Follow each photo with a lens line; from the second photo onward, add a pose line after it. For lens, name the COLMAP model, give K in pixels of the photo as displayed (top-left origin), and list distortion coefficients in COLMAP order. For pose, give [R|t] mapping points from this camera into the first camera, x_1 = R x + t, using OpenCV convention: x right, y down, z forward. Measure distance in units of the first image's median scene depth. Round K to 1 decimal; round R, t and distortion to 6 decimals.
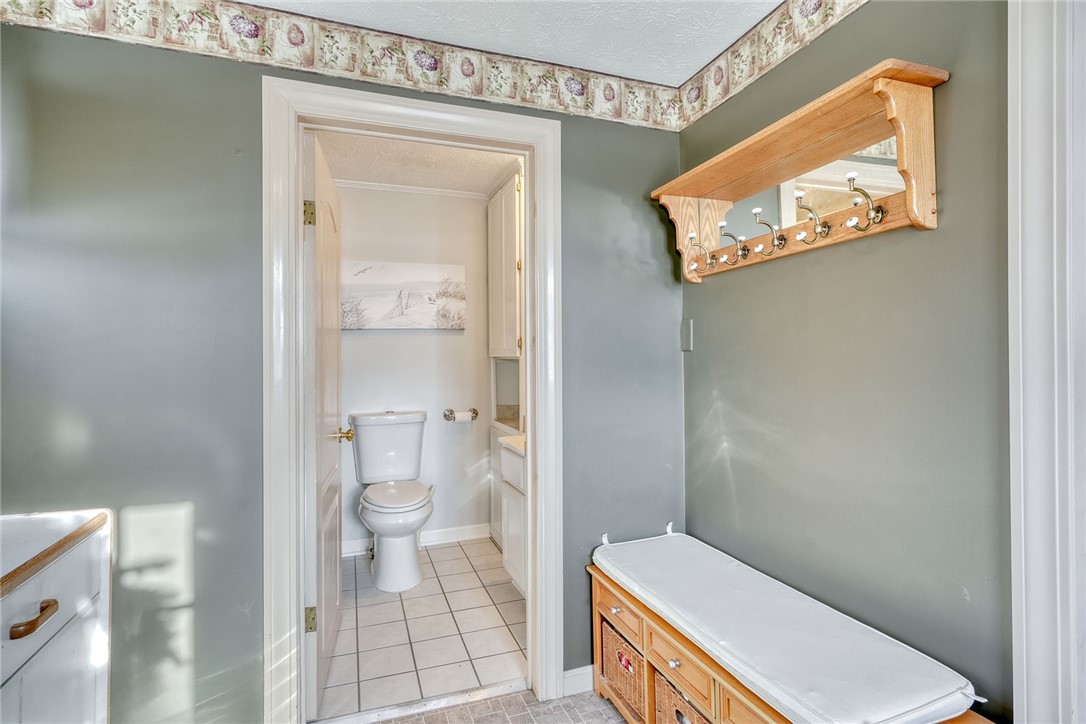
lens RADIAL K [[538.6, 0, 542.2], [0, 538.6, 357.5], [0, 0, 1]] dist [-0.001131, 0.005108]
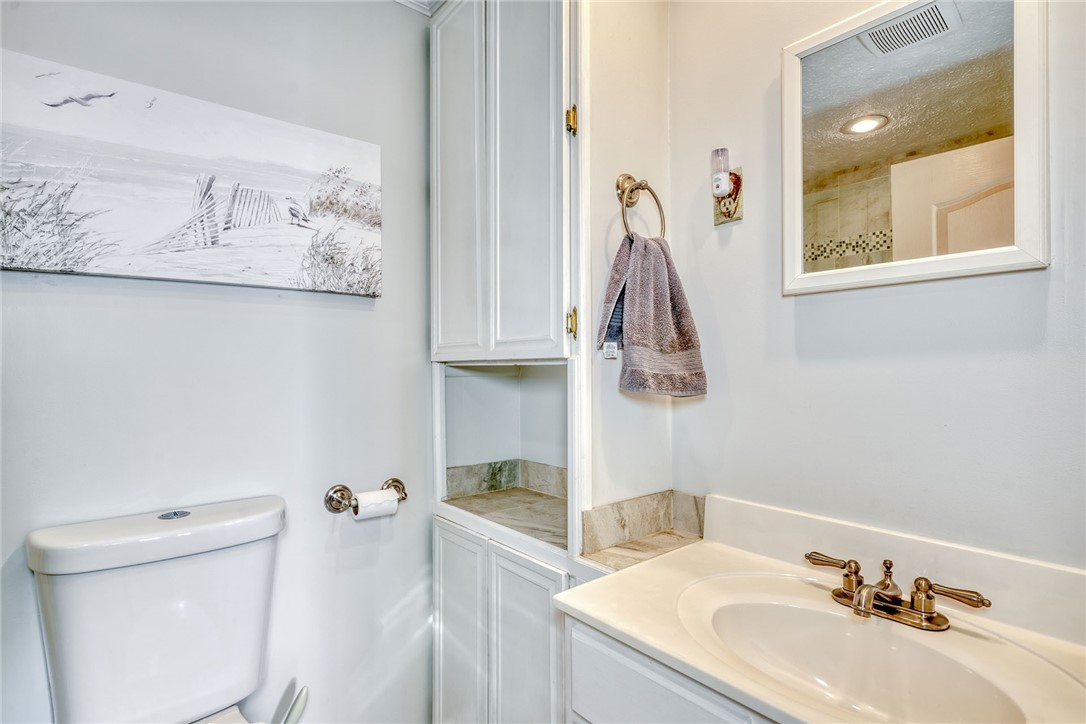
lens RADIAL K [[538.6, 0, 543.7], [0, 538.6, 378.7], [0, 0, 1]] dist [-0.001131, 0.005108]
pose [[0.940036, -0.001641, 0.341070, -0.169316], [-0.000016, 0.999988, 0.004856, 0.011163], [-0.341074, -0.004570, 0.940025, 0.560291]]
